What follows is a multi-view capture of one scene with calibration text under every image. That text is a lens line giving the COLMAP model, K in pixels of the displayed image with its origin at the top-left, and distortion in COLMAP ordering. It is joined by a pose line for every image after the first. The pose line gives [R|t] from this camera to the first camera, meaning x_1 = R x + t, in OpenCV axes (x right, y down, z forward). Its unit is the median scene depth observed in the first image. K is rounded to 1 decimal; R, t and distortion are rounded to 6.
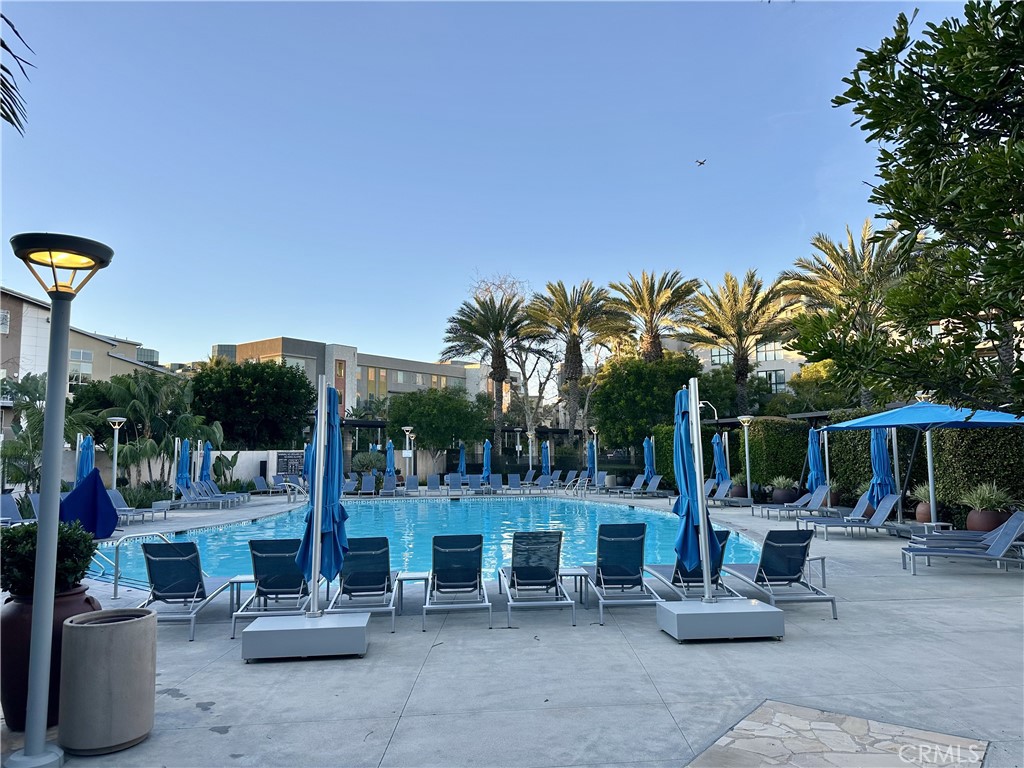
lens RADIAL K [[712.2, 0, 512.0], [0, 712.2, 384.0], [0, 0, 1]] dist [0.054780, -0.002253]
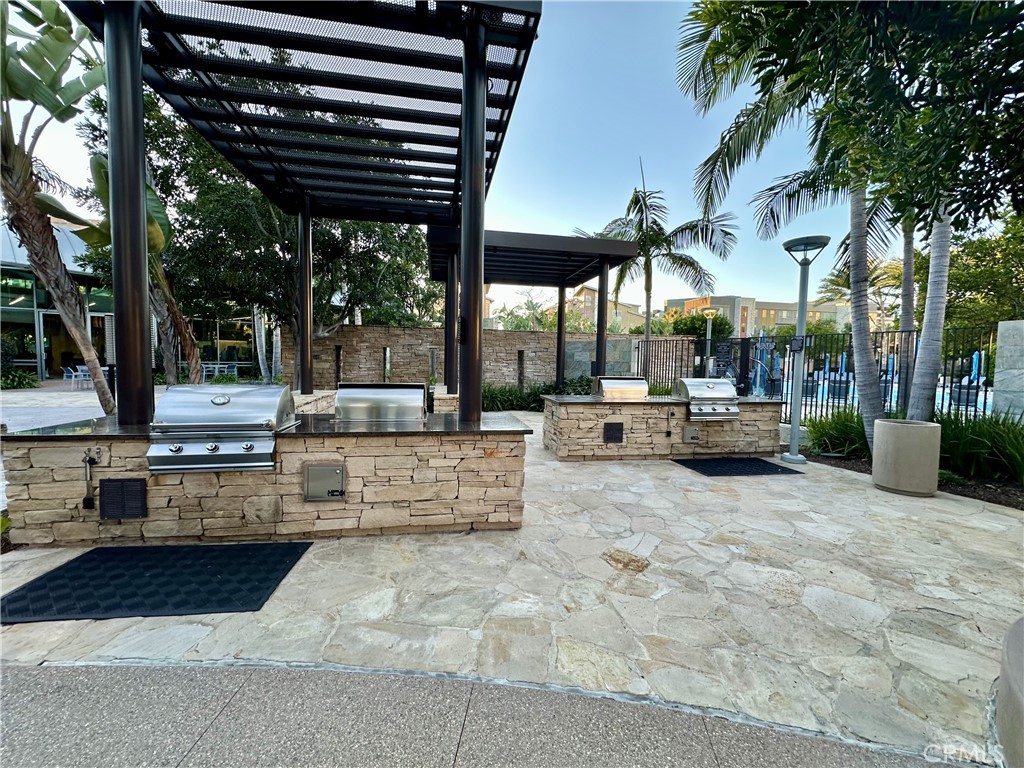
lens RADIAL K [[412.4, 0, 512.0], [0, 412.4, 384.0], [0, 0, 1]] dist [-0.000160, 0.000023]
pose [[0.743040, 0.062502, -0.666321, 0.027537], [0.039678, 0.989764, 0.137088, -0.010661], [0.668069, -0.128300, 0.732955, -0.196989]]
